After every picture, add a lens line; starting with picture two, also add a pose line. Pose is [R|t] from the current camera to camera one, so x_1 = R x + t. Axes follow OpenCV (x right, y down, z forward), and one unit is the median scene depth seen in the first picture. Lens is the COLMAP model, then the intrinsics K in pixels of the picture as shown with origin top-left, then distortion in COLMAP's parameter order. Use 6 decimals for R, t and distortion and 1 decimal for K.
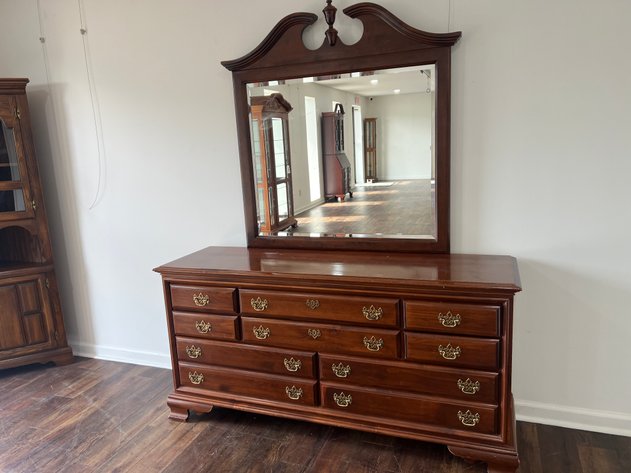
lens RADIAL K [[491.1, 0, 316.5], [0, 491.1, 226.1], [0, 0, 1]] dist [0.066760, -0.079192]
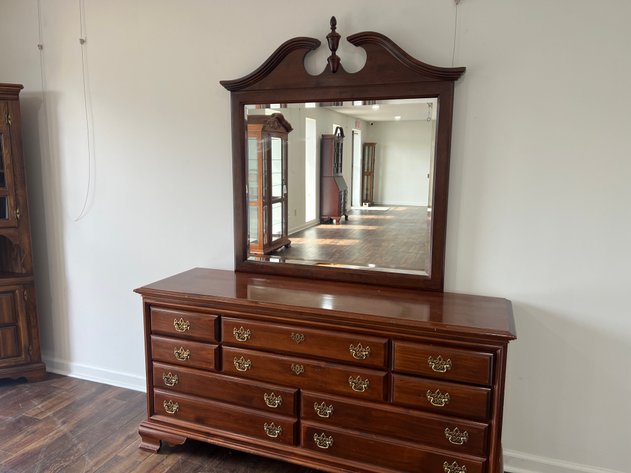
lens RADIAL K [[491.1, 0, 316.5], [0, 491.1, 226.7], [0, 0, 1]] dist [0.066760, -0.079192]
pose [[0.998111, 0.060661, 0.009751, 0.005293], [-0.060247, 0.997451, -0.038235, -0.018898], [-0.012045, 0.037576, 0.999221, 0.033133]]
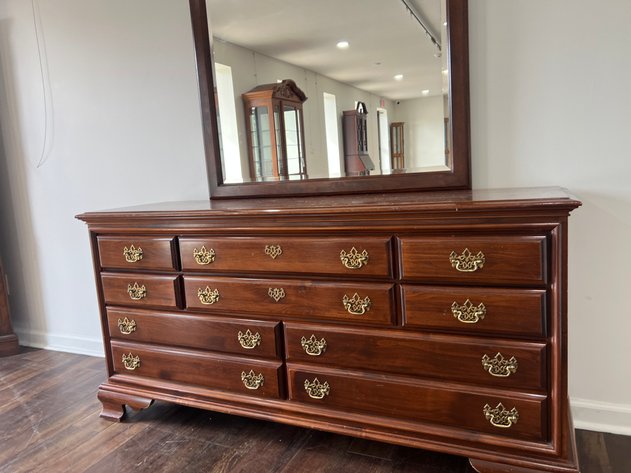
lens RADIAL K [[491.1, 0, 312.5], [0, 491.1, 225.0], [0, 0, 1]] dist [0.066760, -0.079192]
pose [[0.997055, -0.006849, -0.076385, 0.091593], [0.002983, 0.998714, -0.050610, 0.138965], [0.076633, 0.050233, 0.995793, 0.261451]]
